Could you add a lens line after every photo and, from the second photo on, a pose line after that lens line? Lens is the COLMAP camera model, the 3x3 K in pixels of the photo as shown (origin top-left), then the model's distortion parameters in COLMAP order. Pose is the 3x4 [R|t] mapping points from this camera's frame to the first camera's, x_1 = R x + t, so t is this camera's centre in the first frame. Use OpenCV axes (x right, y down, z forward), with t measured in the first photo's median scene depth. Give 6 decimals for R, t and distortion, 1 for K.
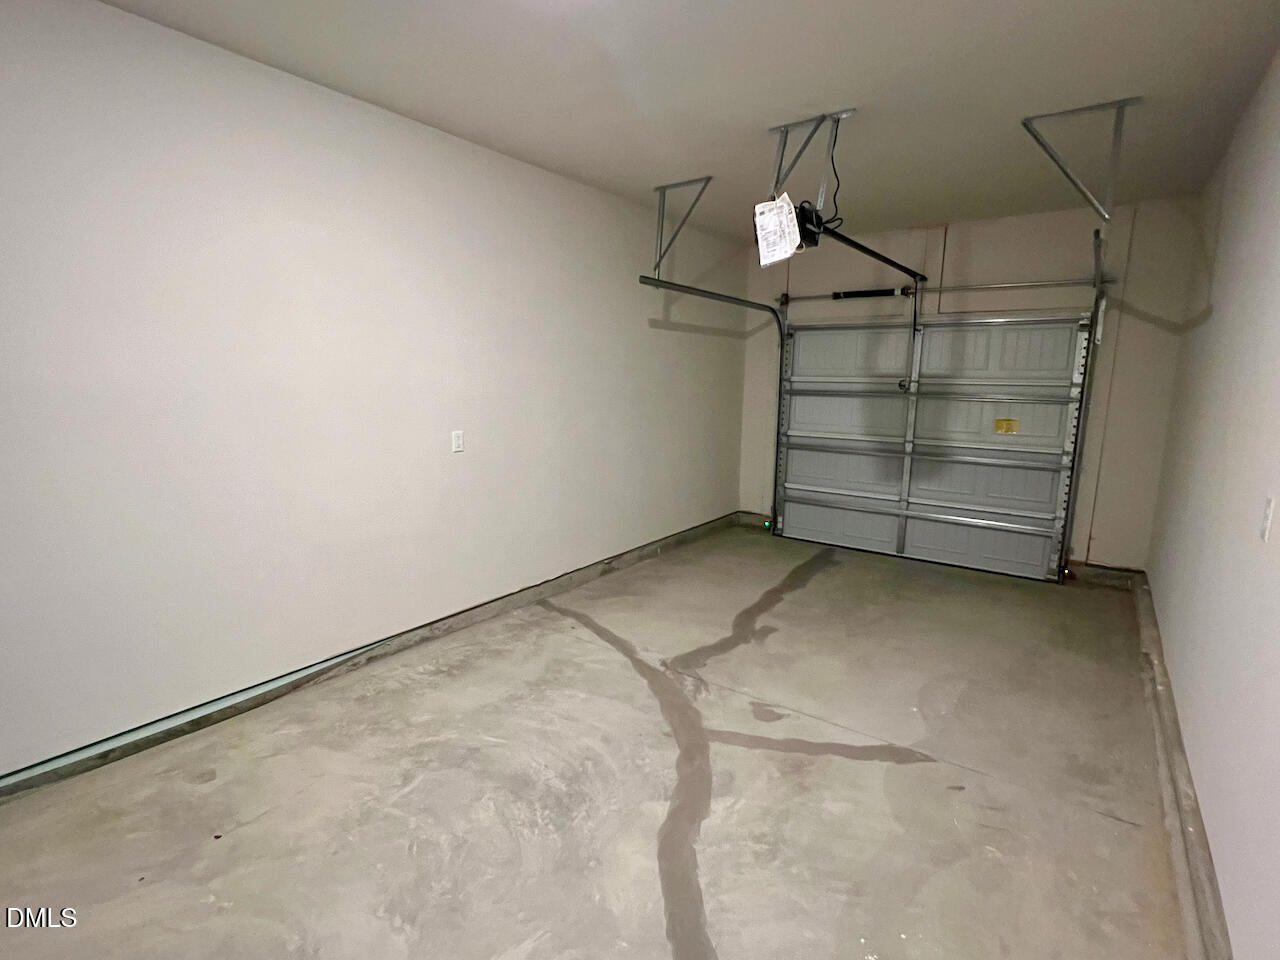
lens RADIAL K [[652.9, 0, 640.0], [0, 652.9, 480.0], [0, 0, 1]] dist [0.000413, 0.000260]
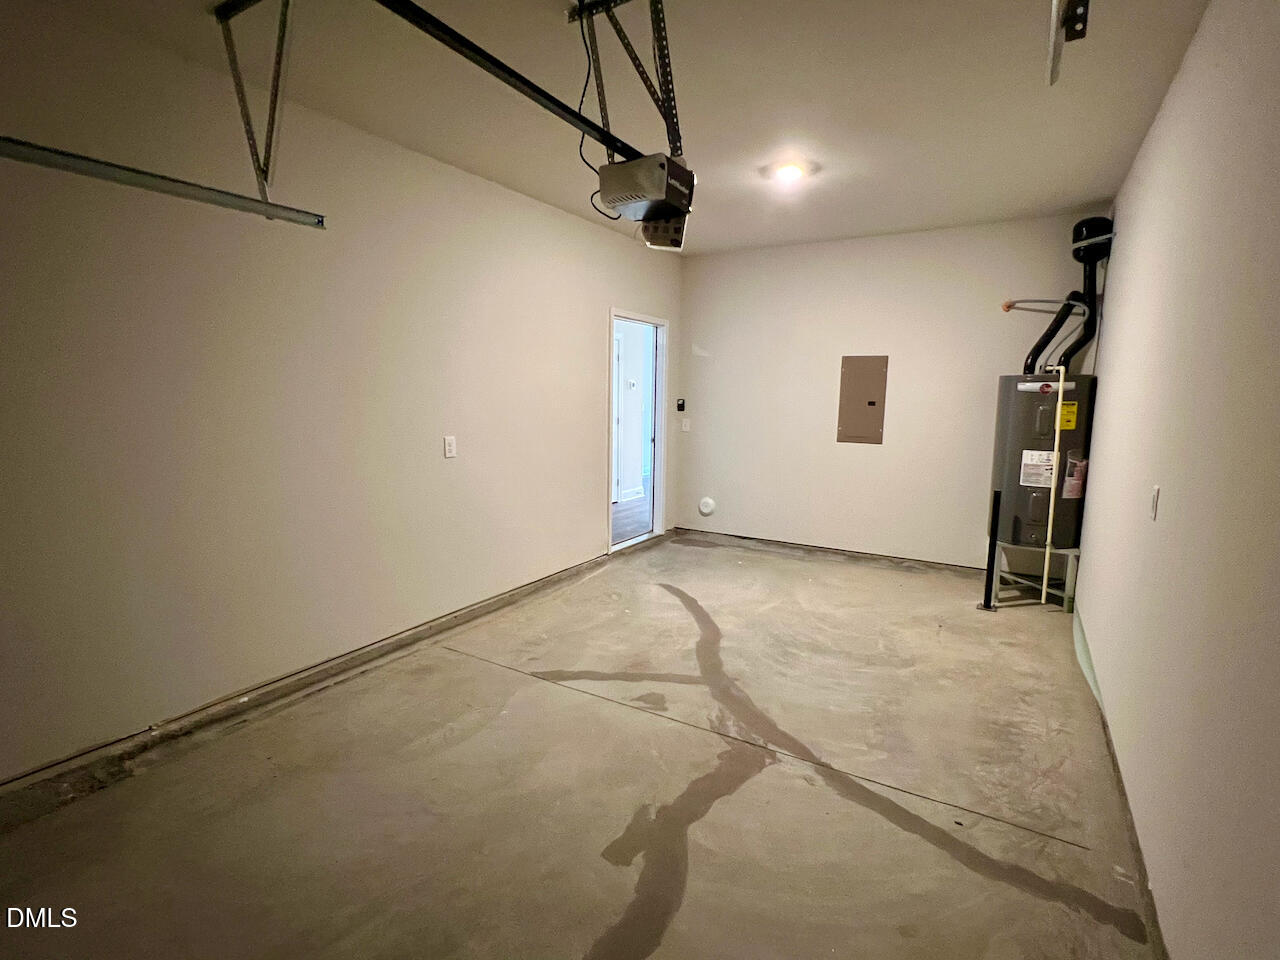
lens RADIAL K [[652.9, 0, 640.0], [0, 652.9, 480.0], [0, 0, 1]] dist [0.000413, 0.000260]
pose [[-0.996287, -0.015089, -0.084766, 0.301448], [-0.039058, 0.956595, 0.288793, -0.286846], [0.076729, 0.291031, -0.953632, 1.861792]]
